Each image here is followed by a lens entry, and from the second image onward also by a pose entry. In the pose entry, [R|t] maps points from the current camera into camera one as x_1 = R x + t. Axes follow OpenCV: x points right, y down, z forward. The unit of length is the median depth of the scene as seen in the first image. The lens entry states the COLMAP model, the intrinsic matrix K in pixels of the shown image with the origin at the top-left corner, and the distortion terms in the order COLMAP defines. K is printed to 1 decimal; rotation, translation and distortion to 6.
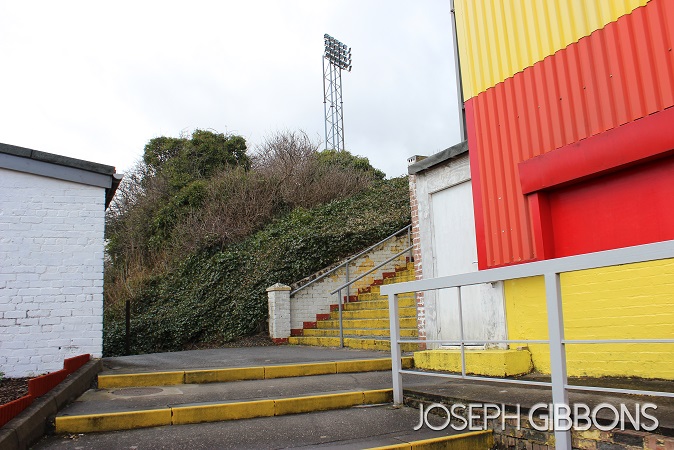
lens RADIAL K [[570.2, 0, 336.8], [0, 570.2, 243.9], [0, 0, 1]] dist [-0.172116, 0.166559]
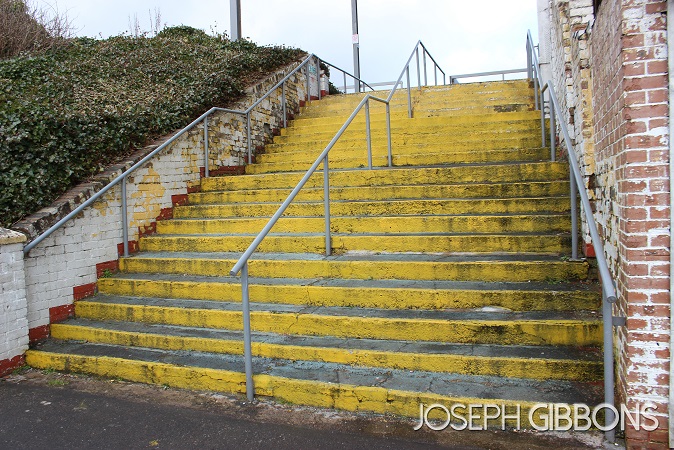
lens RADIAL K [[570.2, 0, 336.8], [0, 570.2, 243.9], [0, 0, 1]] dist [-0.172116, 0.166559]
pose [[0.766468, -0.034482, 0.641357, -0.157659], [-0.080997, 0.985397, 0.149776, 0.002820], [-0.637155, -0.166747, 0.752482, 0.518609]]
